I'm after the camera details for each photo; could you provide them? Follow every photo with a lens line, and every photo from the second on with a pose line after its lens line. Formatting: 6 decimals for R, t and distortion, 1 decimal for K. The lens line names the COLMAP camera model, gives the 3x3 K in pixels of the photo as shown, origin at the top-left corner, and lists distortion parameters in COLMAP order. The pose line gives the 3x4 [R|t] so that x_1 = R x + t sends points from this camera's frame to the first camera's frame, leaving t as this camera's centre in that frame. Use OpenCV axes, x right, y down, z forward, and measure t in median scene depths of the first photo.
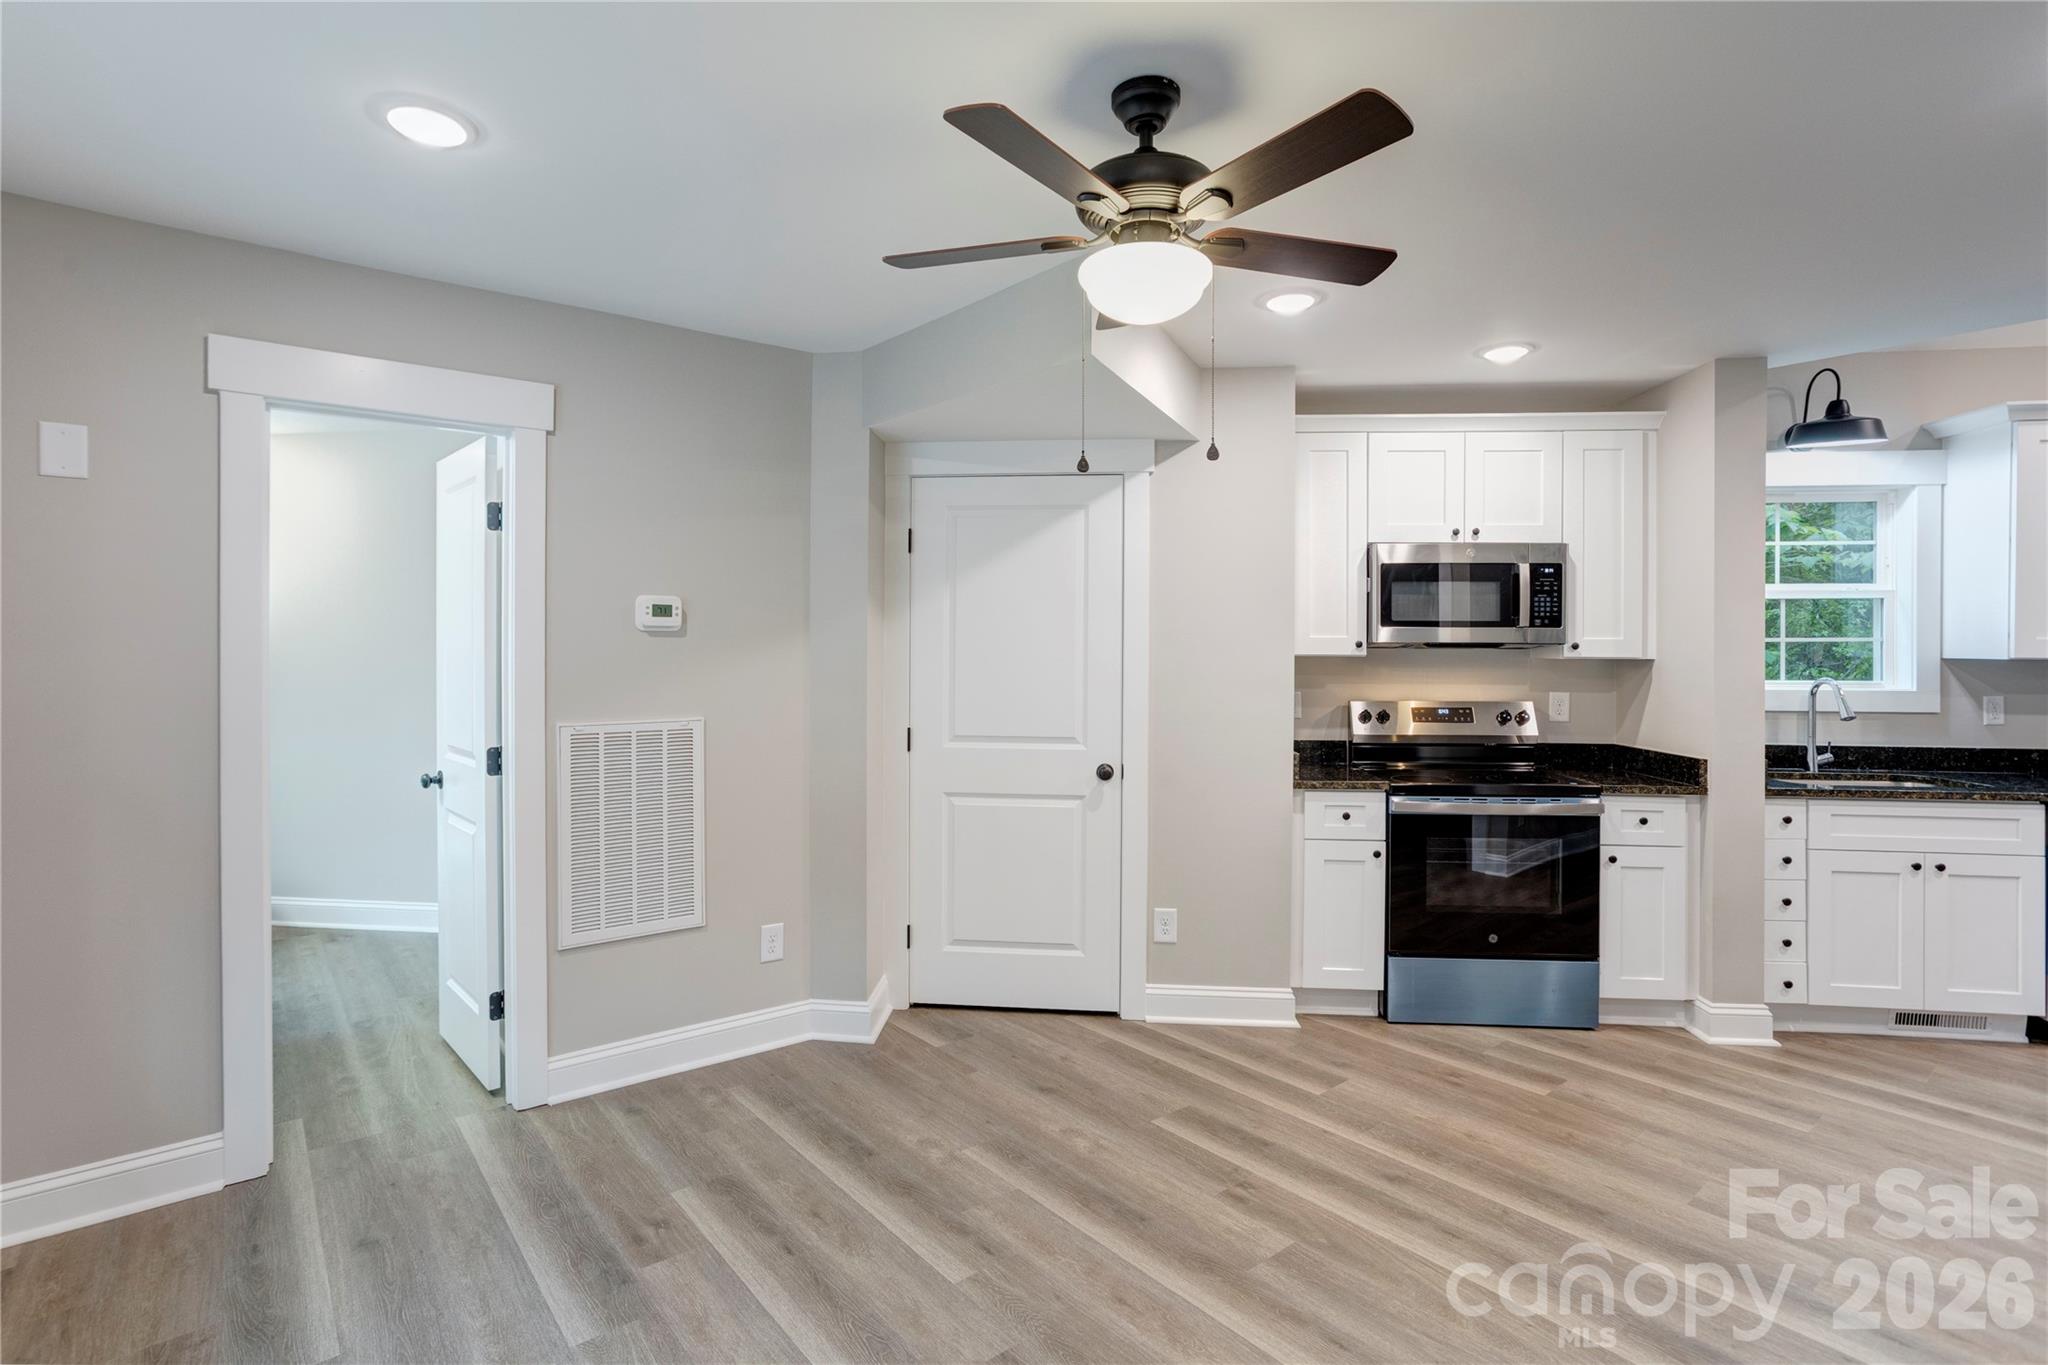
lens RADIAL K [[988.9, 0, 984.8], [0, 988.9, 664.4], [0, 0, 1]] dist [-0.036169, 0.024567]
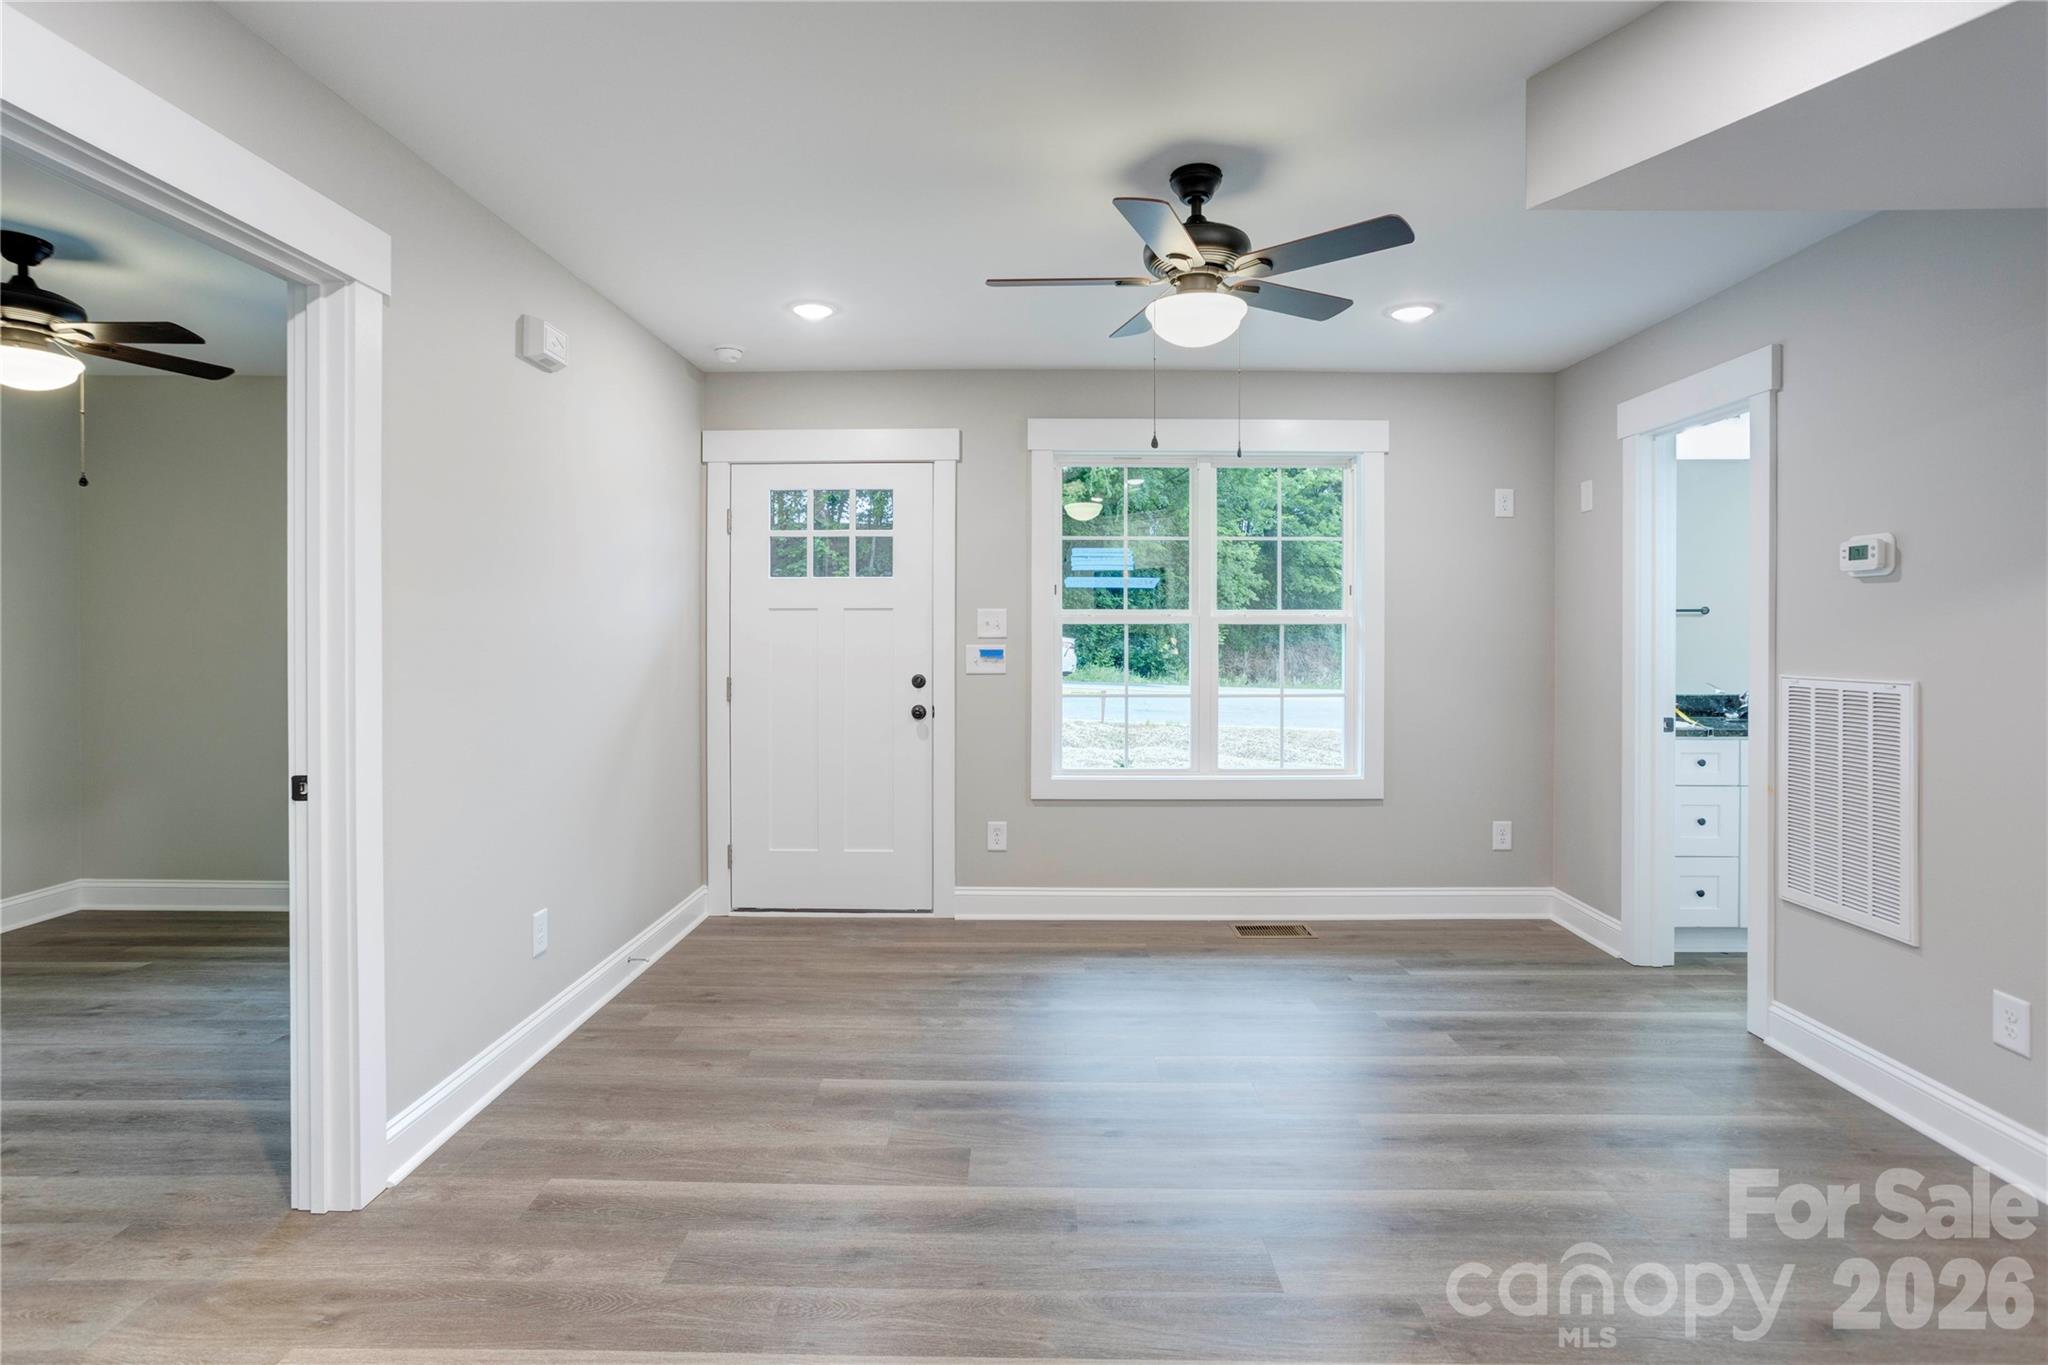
lens RADIAL K [[978.2, 0, 1023.3], [0, 978.2, 634.2], [0, 0, 1]] dist [-0.044995, 0.033678]
pose [[-0.615249, -0.000948, -0.788332, 0.791929], [-0.013780, 0.999859, 0.009552, 0.018976], [0.788213, 0.016740, -0.615175, 0.942760]]
